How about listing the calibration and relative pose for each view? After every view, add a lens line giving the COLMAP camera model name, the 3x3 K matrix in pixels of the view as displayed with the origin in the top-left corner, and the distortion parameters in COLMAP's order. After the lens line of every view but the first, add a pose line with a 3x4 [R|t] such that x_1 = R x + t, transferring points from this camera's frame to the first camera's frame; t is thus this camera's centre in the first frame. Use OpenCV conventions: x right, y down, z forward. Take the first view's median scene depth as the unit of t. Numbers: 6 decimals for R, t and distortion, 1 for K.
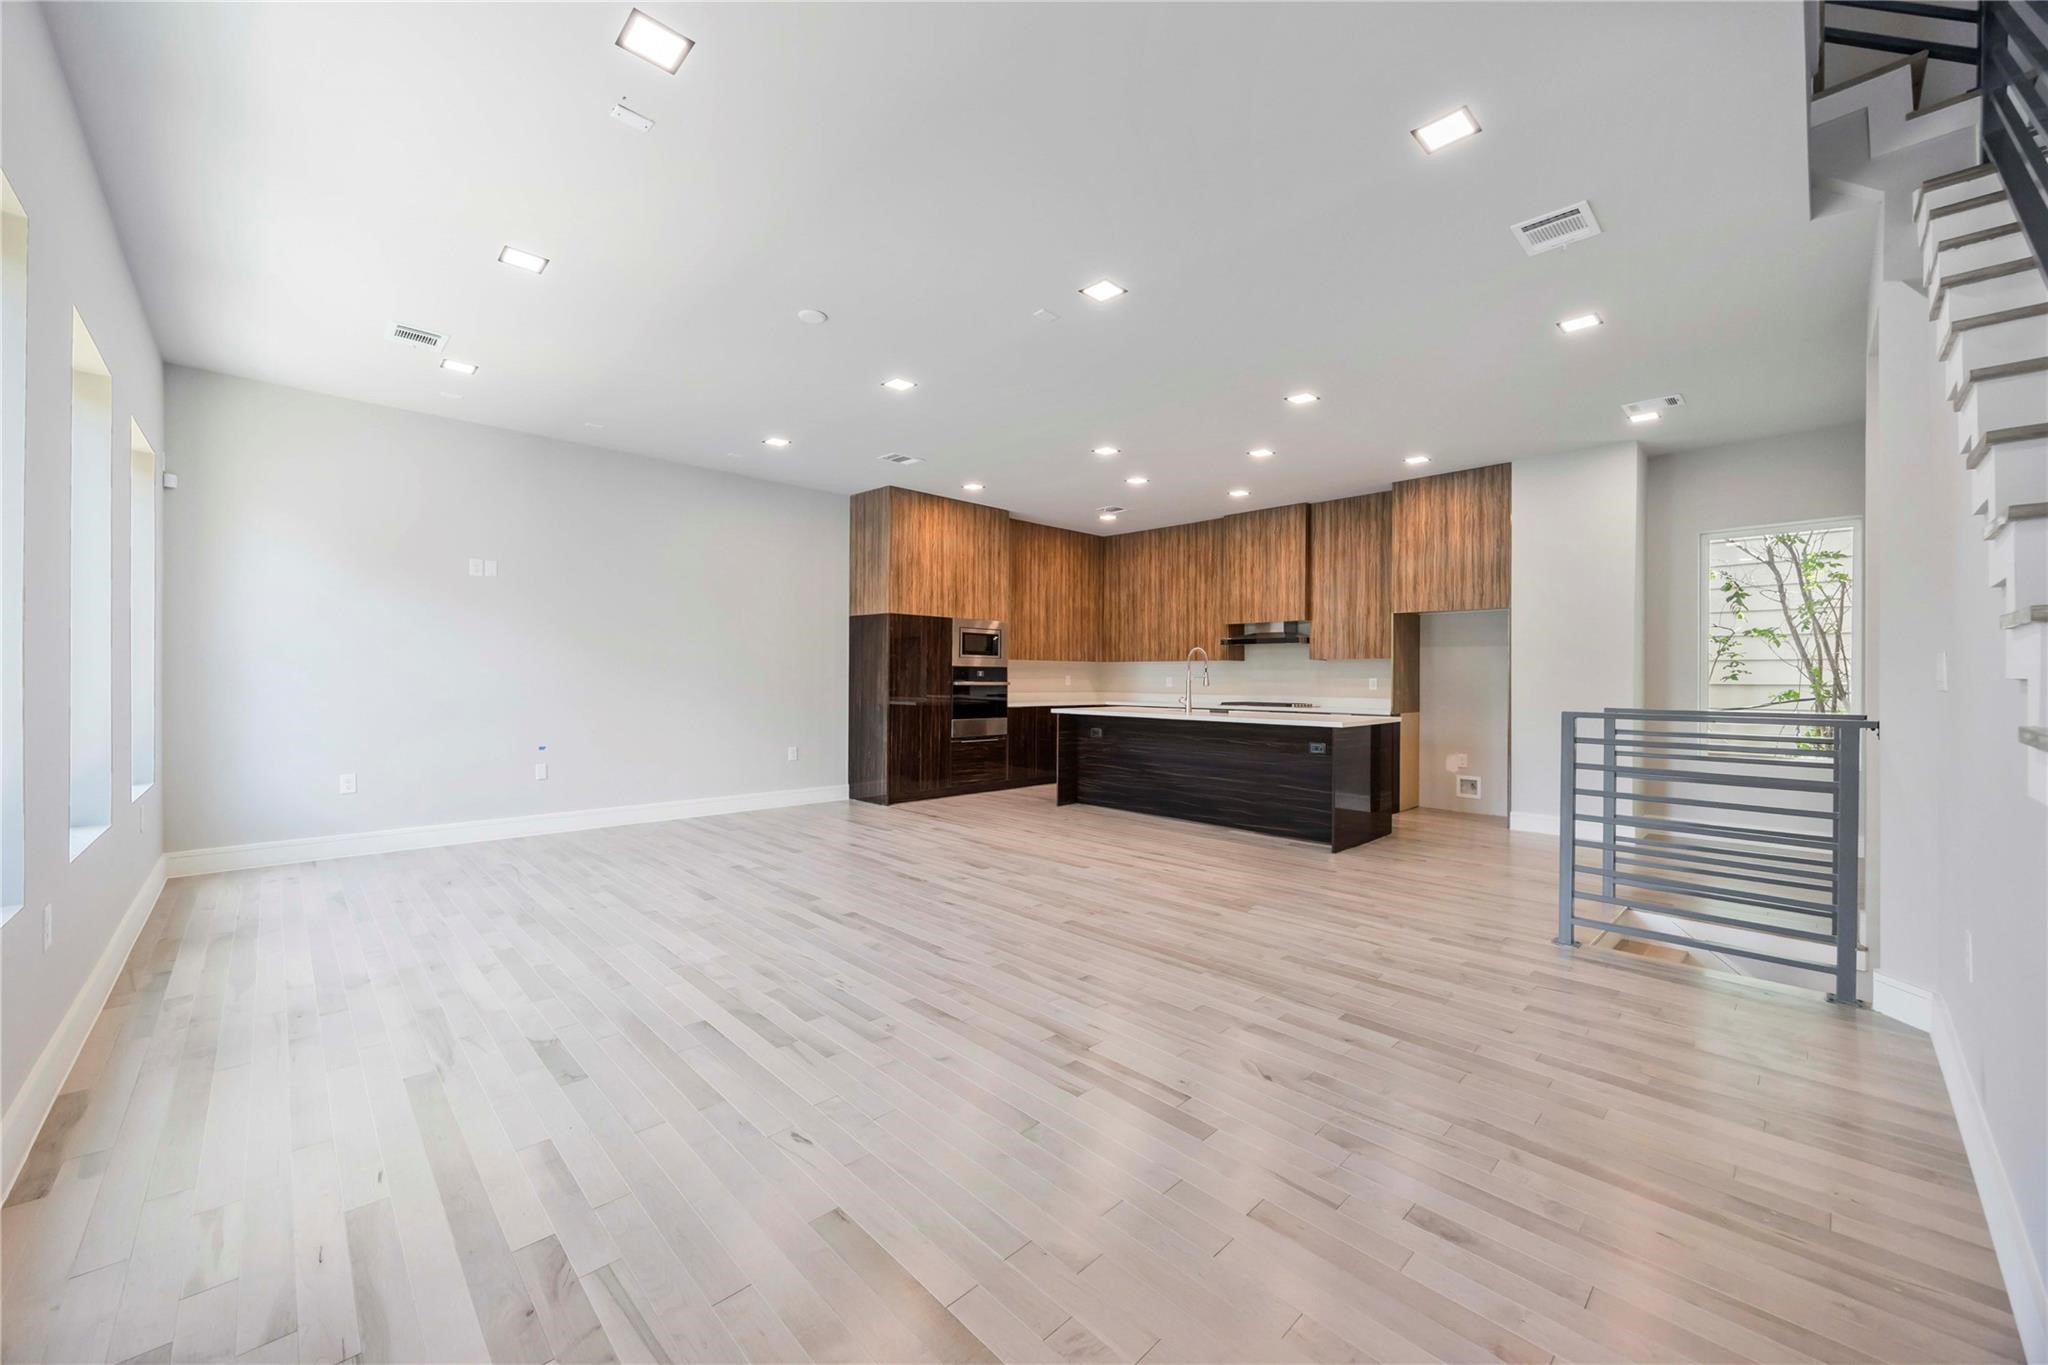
lens RADIAL K [[775.1, 0, 1032.9], [0, 775.1, 676.0], [0, 0, 1]] dist [-0.001307, -0.000298]
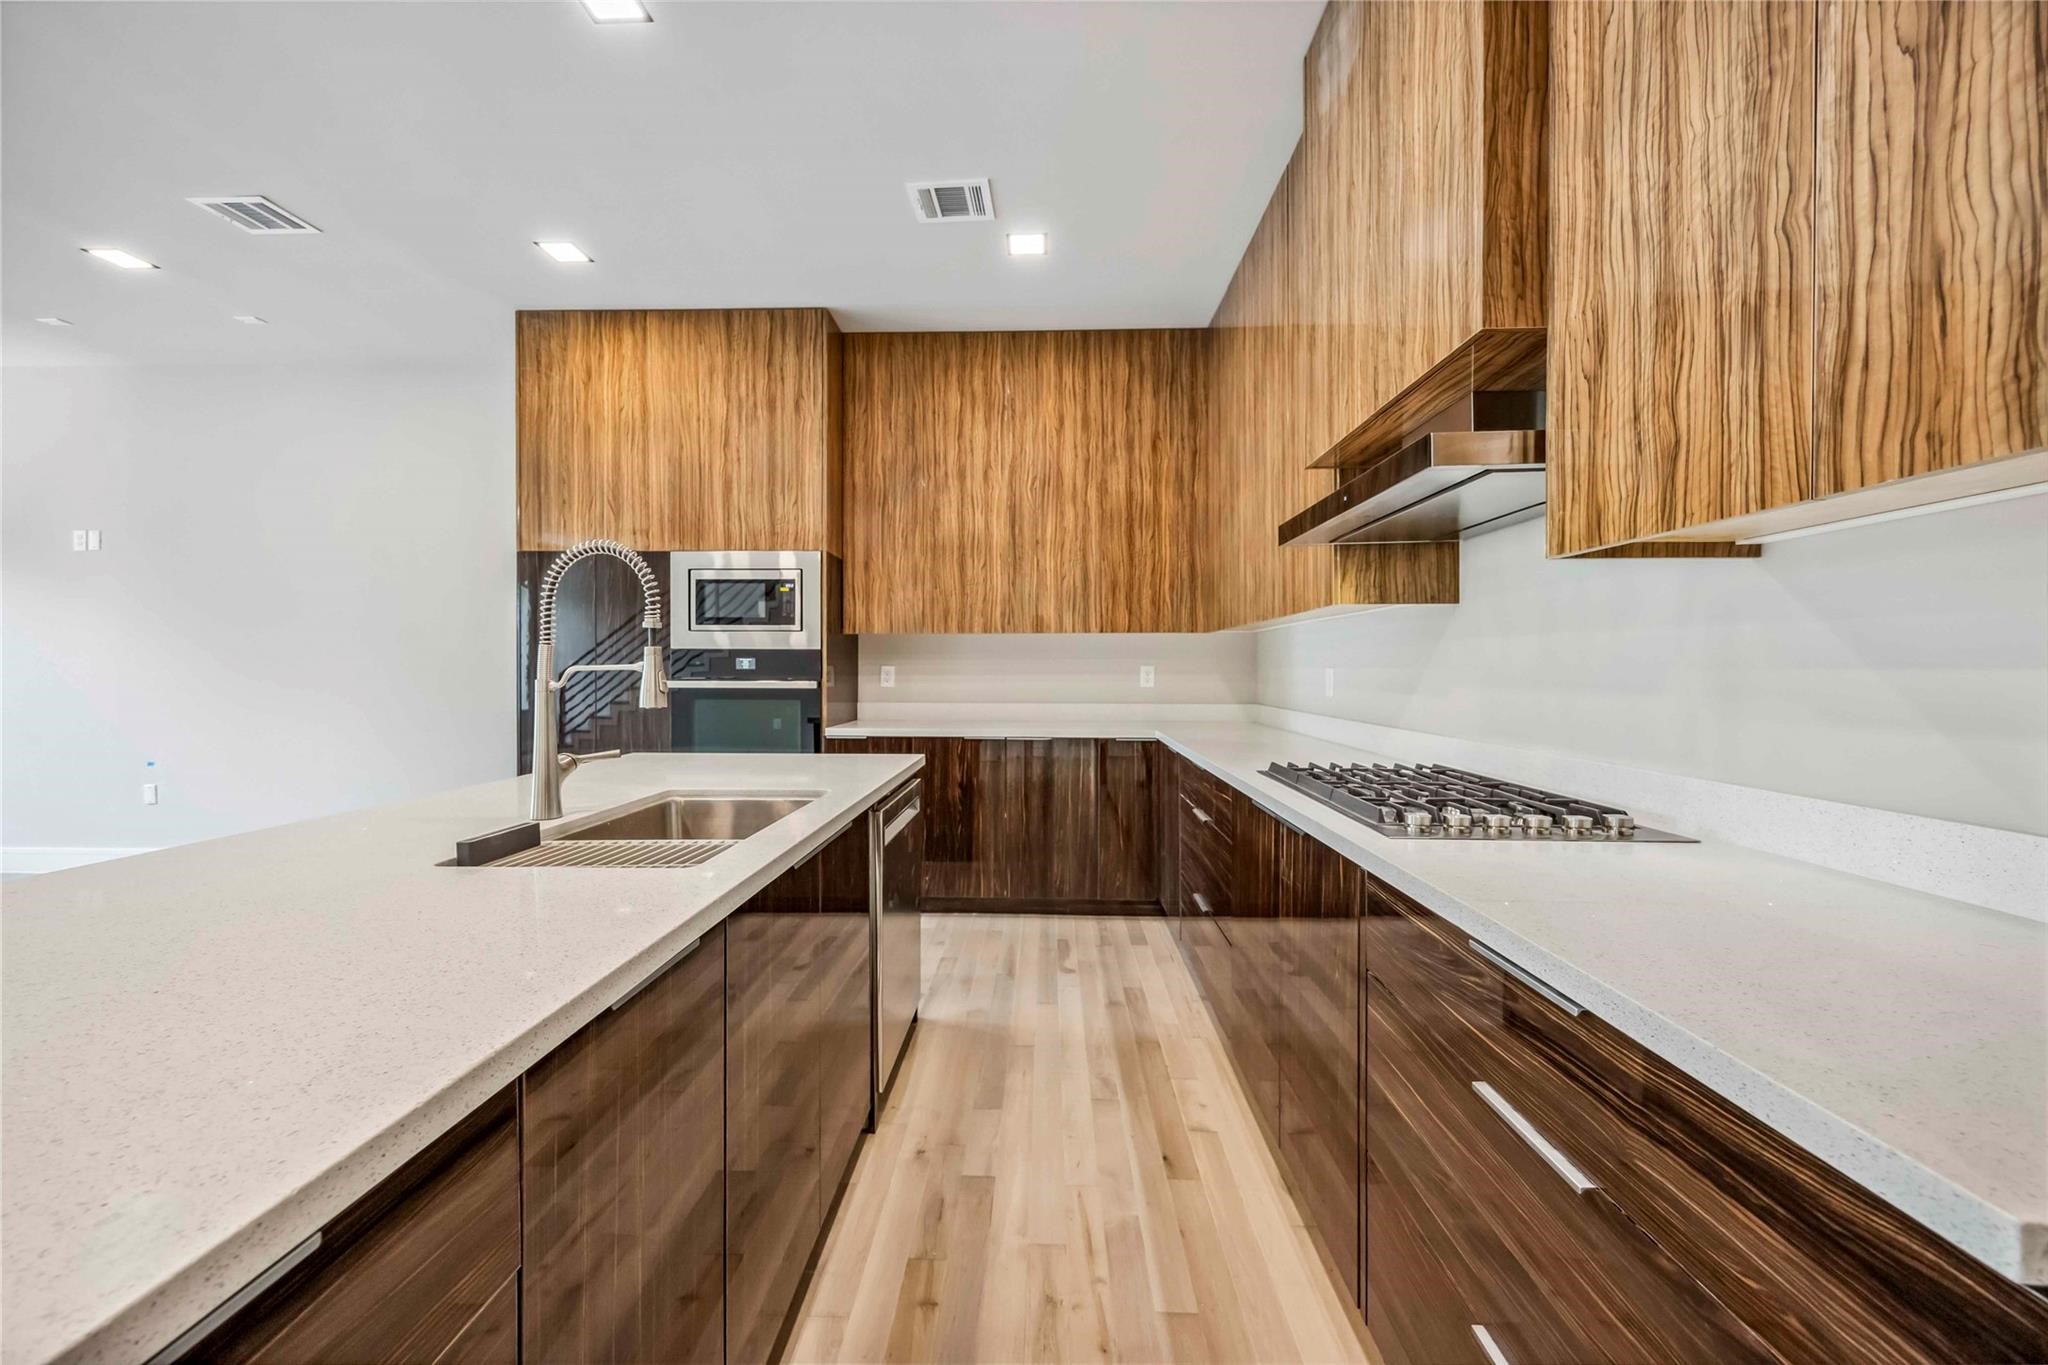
lens RADIAL K [[775.1, 0, 1032.9], [0, 775.1, 676.0], [0, 0, 1]] dist [-0.001307, -0.000298]
pose [[0.694872, 0.000142, -0.719133, 0.410150], [0.004053, 0.999983, 0.004114, 0.003331], [0.719122, -0.005773, 0.694860, 0.822898]]
